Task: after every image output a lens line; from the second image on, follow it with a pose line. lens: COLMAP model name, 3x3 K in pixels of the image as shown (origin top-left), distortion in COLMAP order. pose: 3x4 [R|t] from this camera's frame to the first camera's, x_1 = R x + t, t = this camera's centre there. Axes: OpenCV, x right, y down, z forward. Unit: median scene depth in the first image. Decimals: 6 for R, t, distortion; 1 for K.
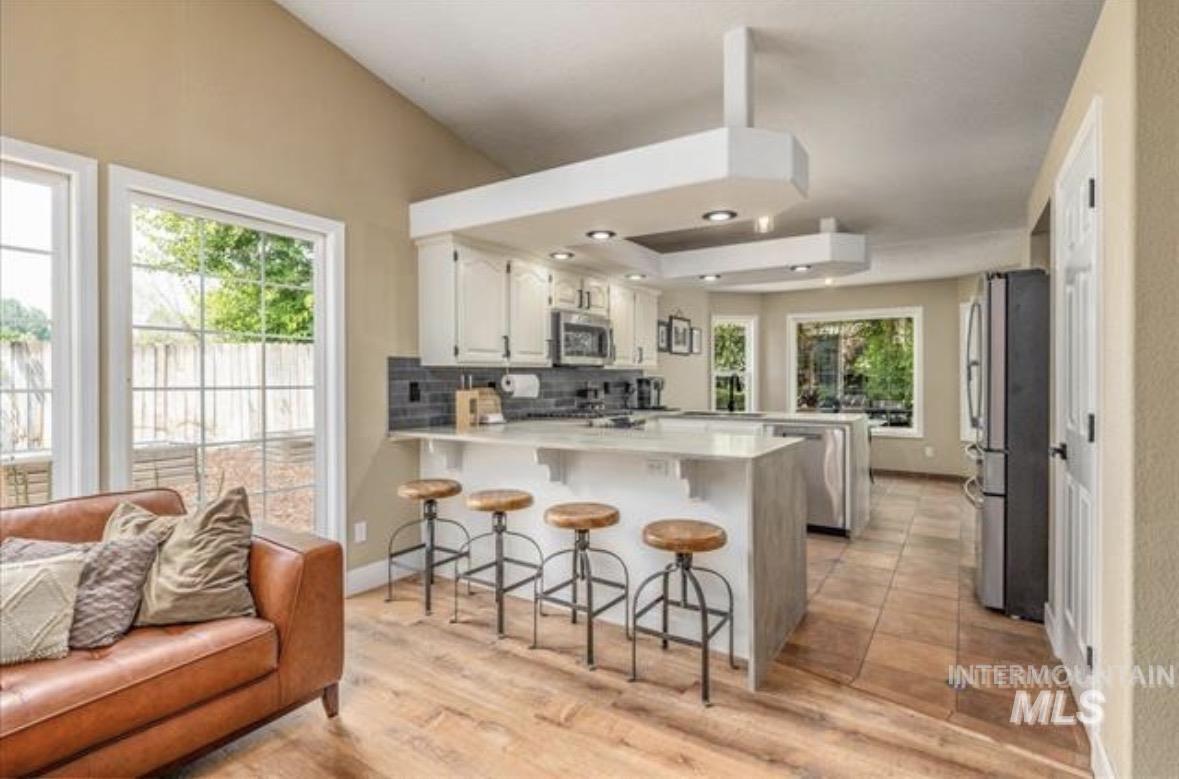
lens RADIAL K [[565.0, 0, 589.5], [0, 565.0, 389.5], [0, 0, 1]] dist [0.000424, -0.000363]
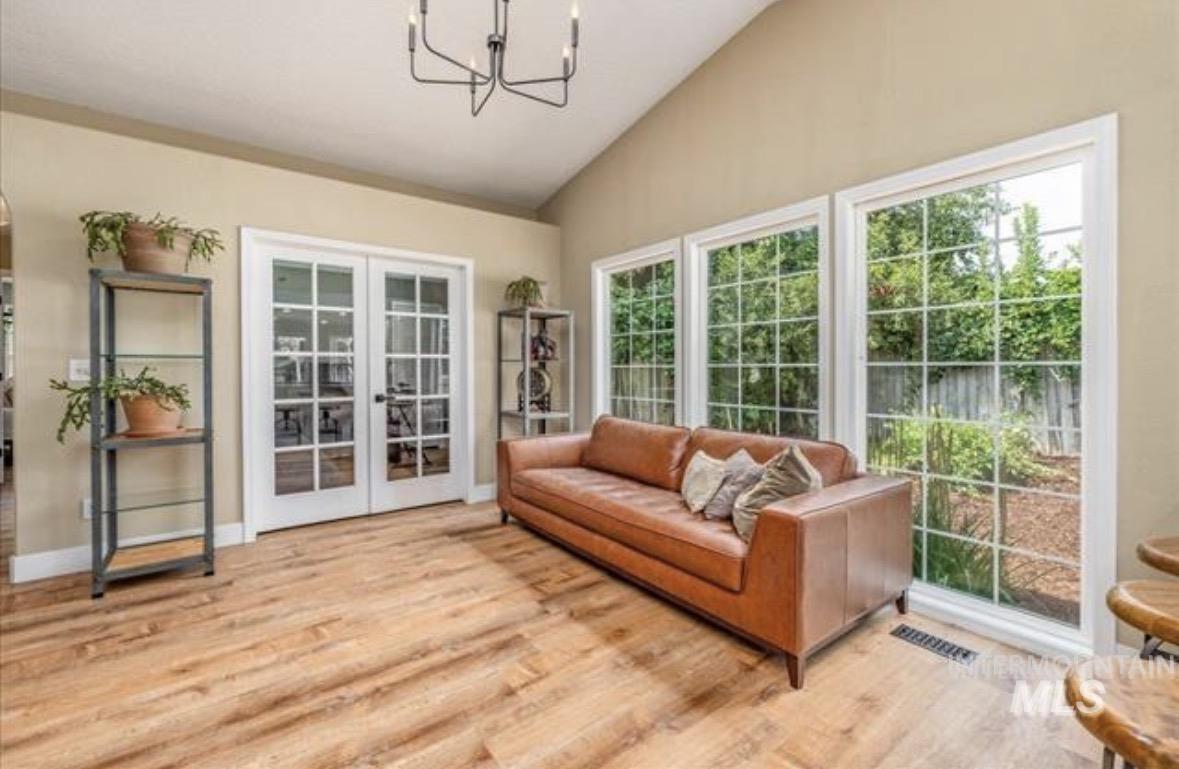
lens RADIAL K [[474.6, 0, 589.5], [0, 474.6, 384.5], [0, 0, 1]] dist [0.001207, 0.000185]
pose [[-0.333474, 0.025401, -0.942417, 0.238835], [-0.008982, 0.999506, 0.030118, 0.009993], [0.942717, 0.018508, -0.333081, 0.489954]]
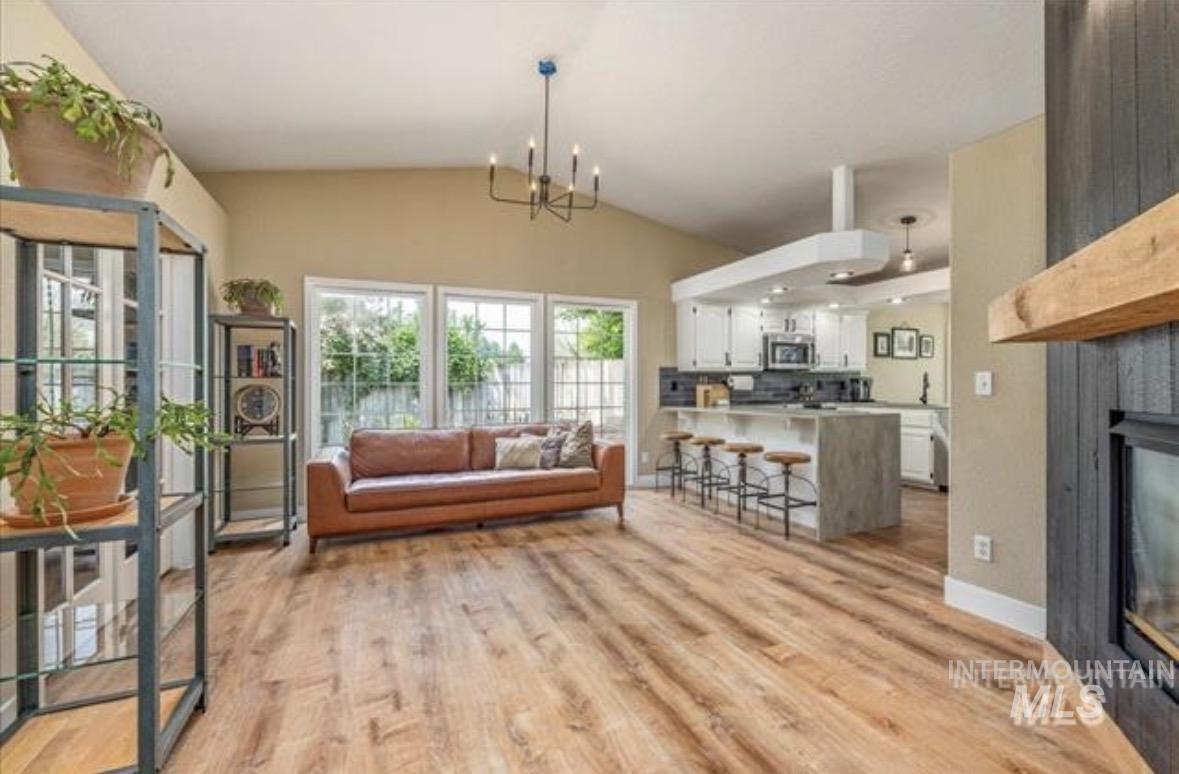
lens RADIAL K [[486.6, 0, 589.5], [0, 486.6, 387.0], [0, 0, 1]] dist [-0.001017, -0.000132]
pose [[0.834880, -0.003570, -0.550421, 0.309353], [-0.004476, 0.999902, -0.013275, 0.028168], [0.550414, 0.013547, 0.834782, -0.436298]]
